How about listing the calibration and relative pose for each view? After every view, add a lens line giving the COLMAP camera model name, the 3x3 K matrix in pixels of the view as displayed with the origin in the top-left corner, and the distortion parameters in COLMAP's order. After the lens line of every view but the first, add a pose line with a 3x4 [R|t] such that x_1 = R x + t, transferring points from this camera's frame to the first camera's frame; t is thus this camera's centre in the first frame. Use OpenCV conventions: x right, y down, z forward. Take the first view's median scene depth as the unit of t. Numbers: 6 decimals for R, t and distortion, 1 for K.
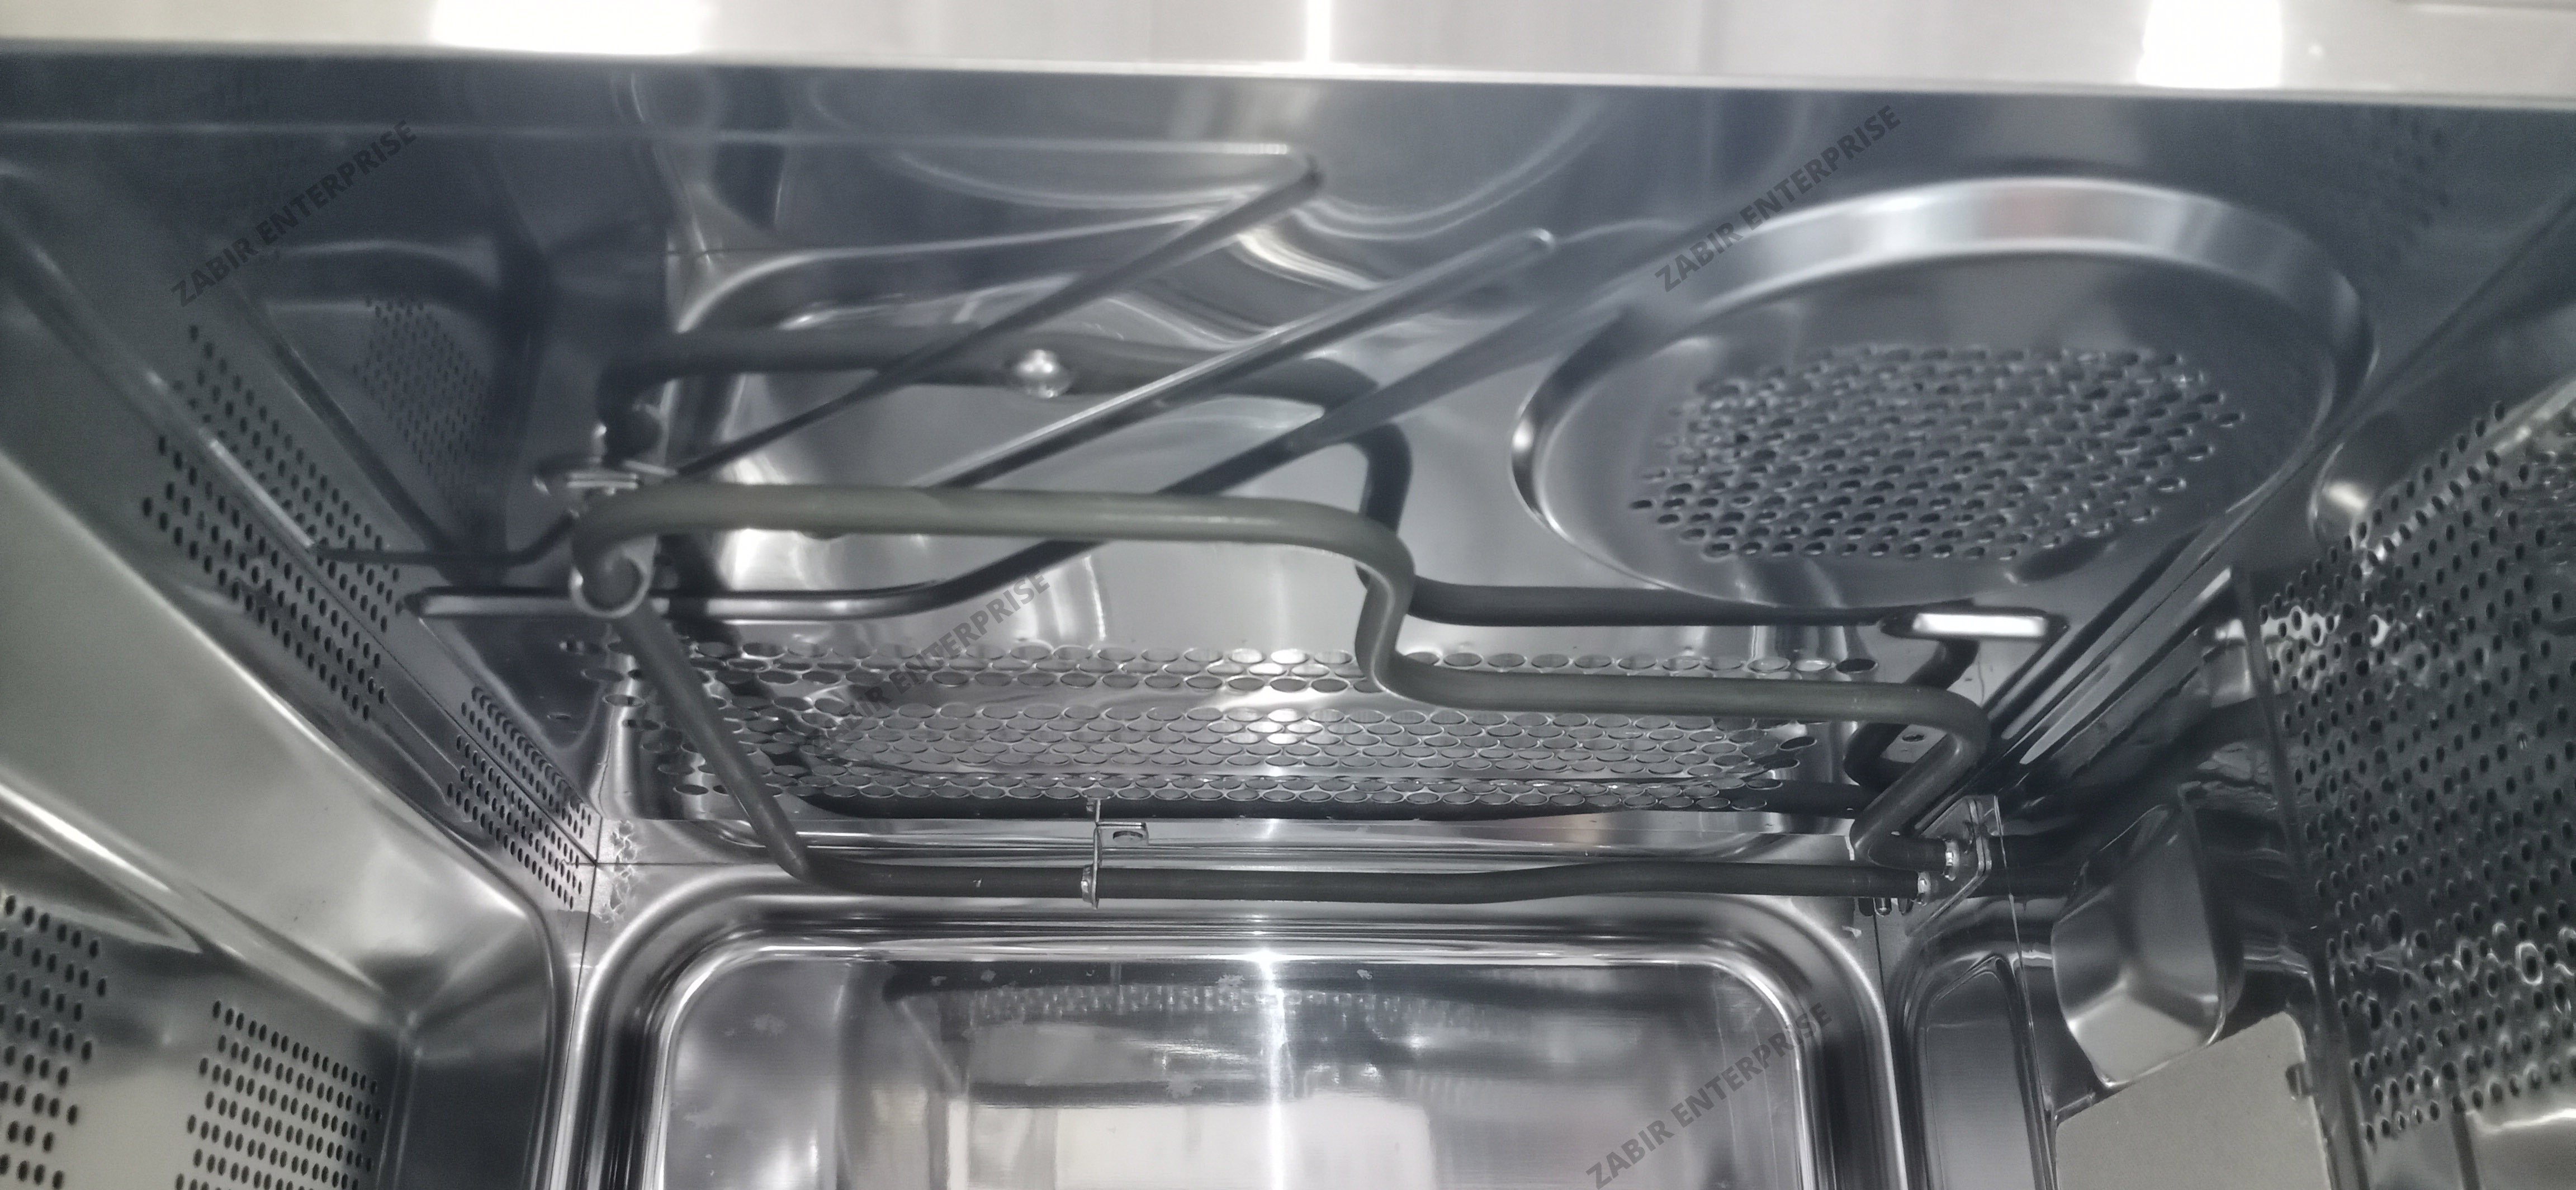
lens RADIAL K [[2077.5, 0, 1288.0], [0, 2077.5, 595.0], [0, 0, 1]] dist [0.198835, -0.288379]
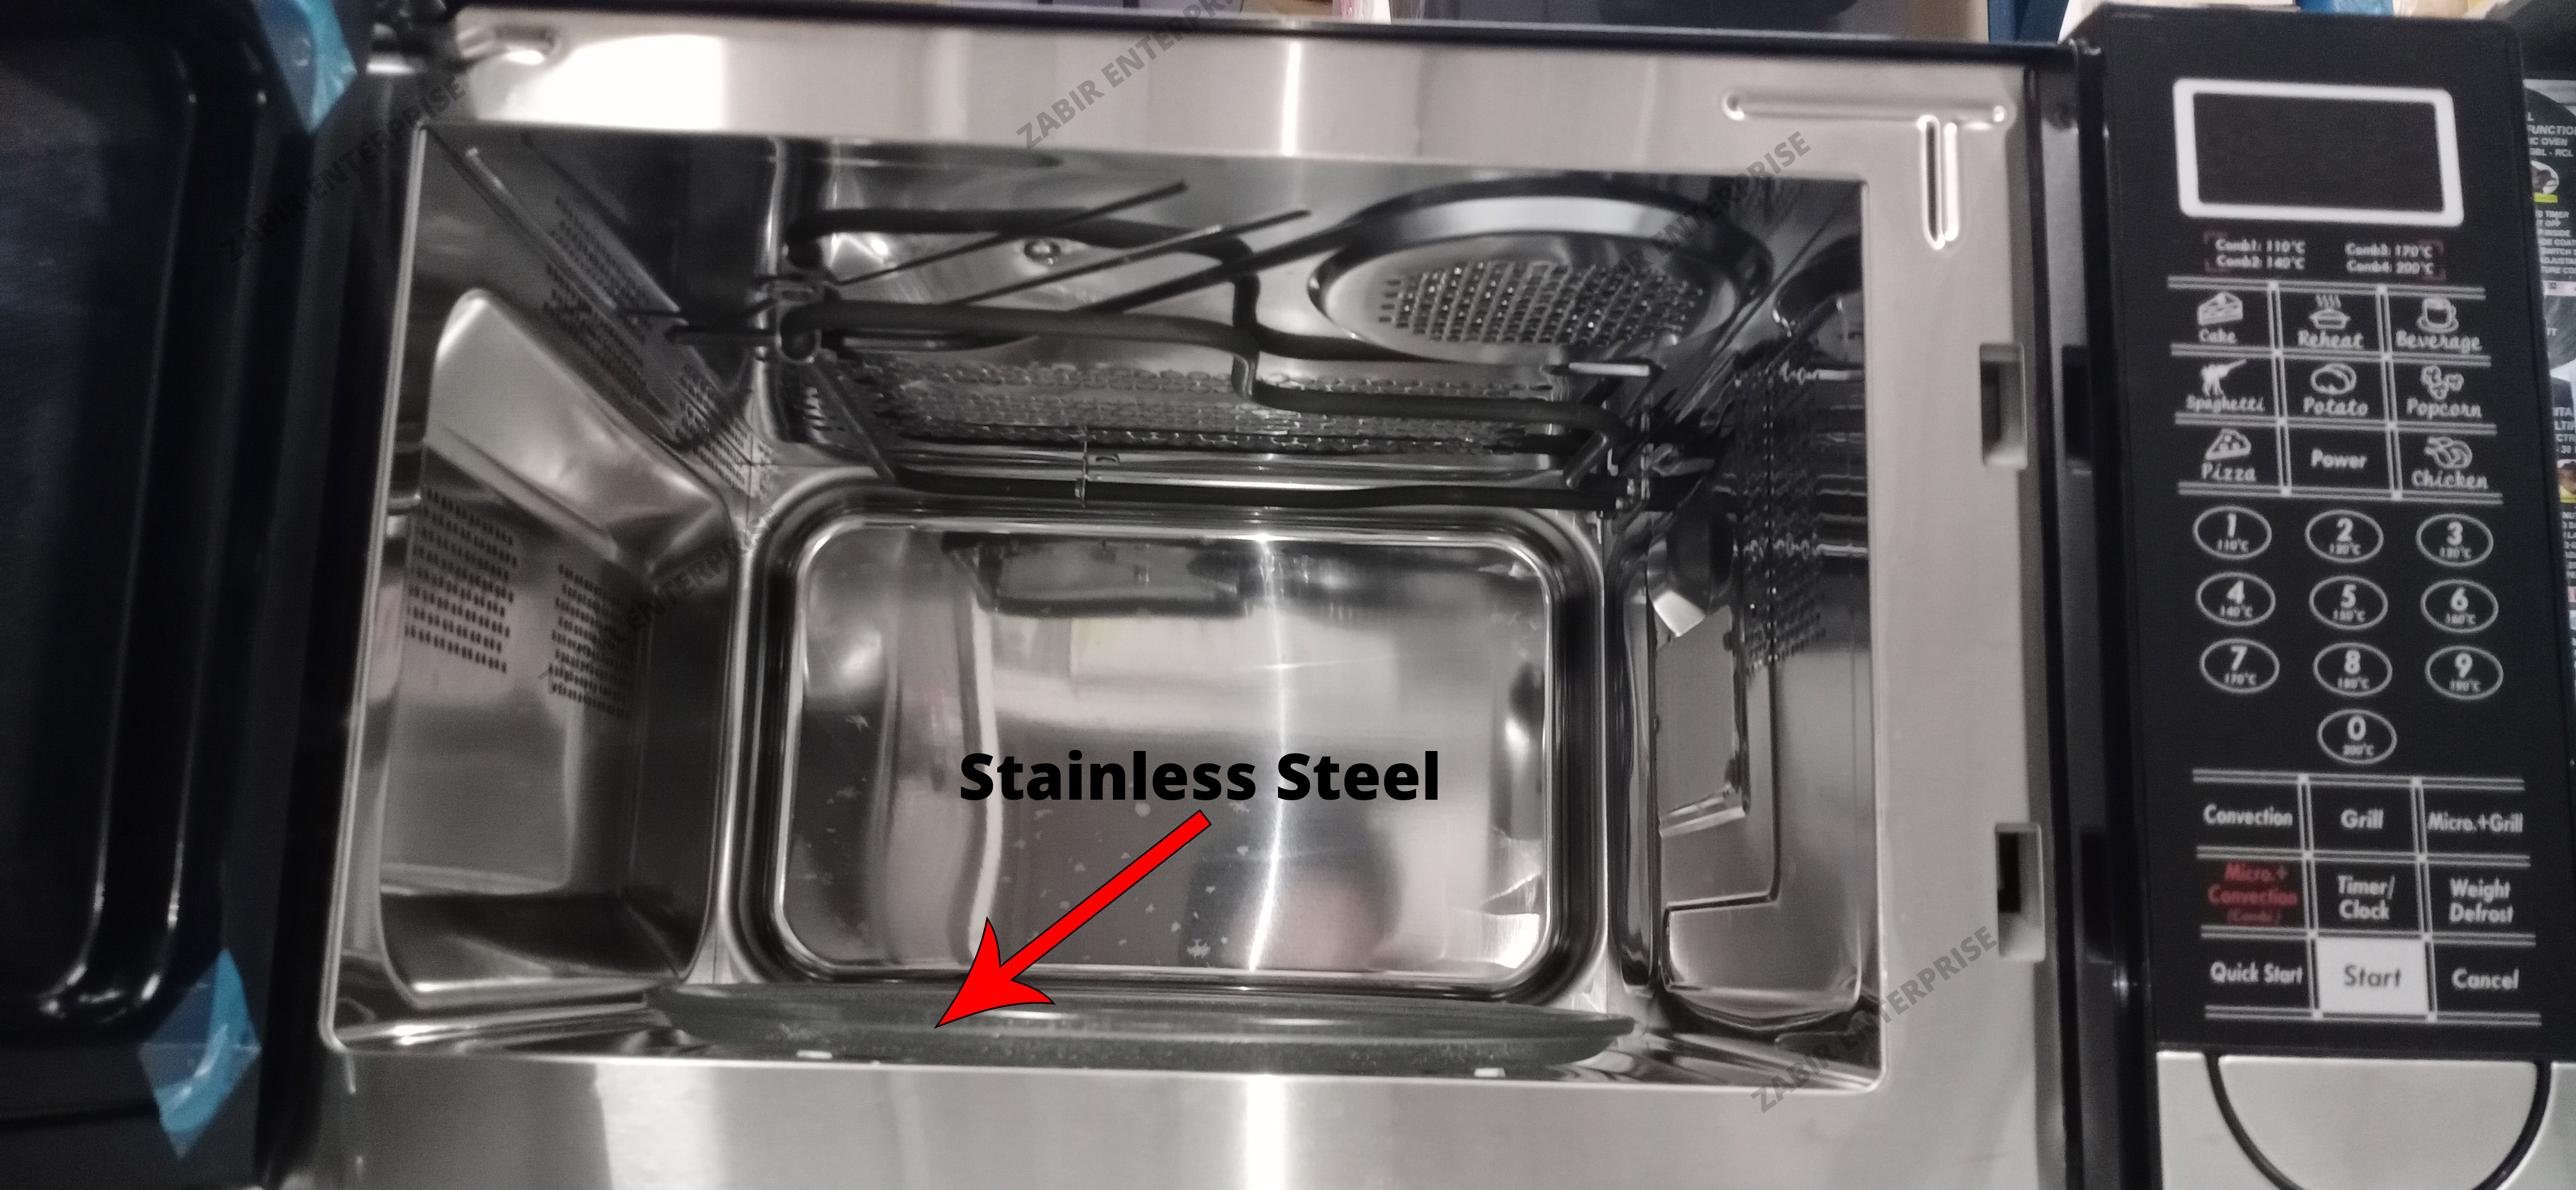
lens RADIAL K [[2077.5, 0, 1288.0], [0, 2077.5, 595.0], [0, 0, 1]] dist [0.198835, -0.288379]
pose [[0.999814, 0.018667, 0.004795, 0.047380], [-0.019272, 0.970306, 0.241111, -0.148901], [-0.000152, -0.241159, 0.970486, -0.464252]]
